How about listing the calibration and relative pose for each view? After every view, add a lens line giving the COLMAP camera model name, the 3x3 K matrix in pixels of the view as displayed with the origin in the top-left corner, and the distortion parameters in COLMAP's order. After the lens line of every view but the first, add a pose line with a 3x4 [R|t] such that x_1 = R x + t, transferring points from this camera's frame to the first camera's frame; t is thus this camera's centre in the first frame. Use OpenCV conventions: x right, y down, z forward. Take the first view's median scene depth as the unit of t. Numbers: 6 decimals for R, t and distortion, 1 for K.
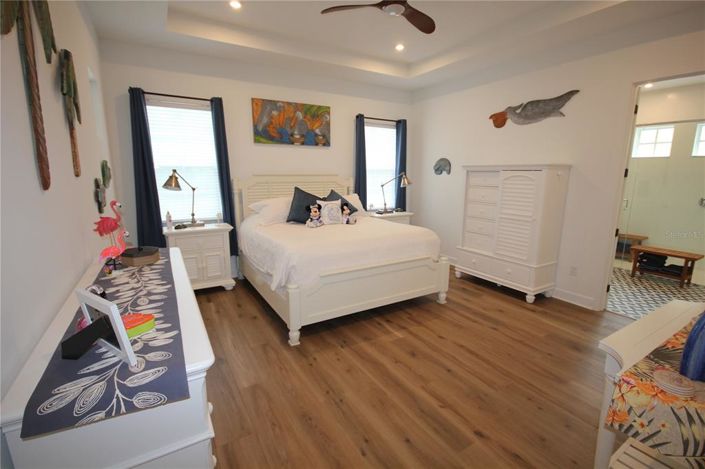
lens RADIAL K [[327.2, 0, 359.6], [0, 327.2, 236.2], [0, 0, 1]] dist [-0.001314, -0.001359]
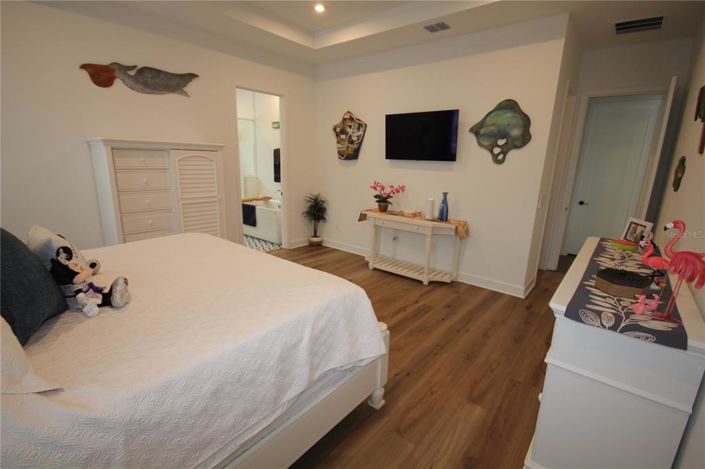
lens RADIAL K [[327.2, 0, 359.6], [0, 327.2, 233.2], [0, 0, 1]] dist [-0.001314, -0.001359]
pose [[-0.334442, -0.223550, 0.915518, -0.599469], [0.153229, 0.945633, 0.286878, -0.179616], [-0.929876, 0.236228, -0.282006, 0.918419]]
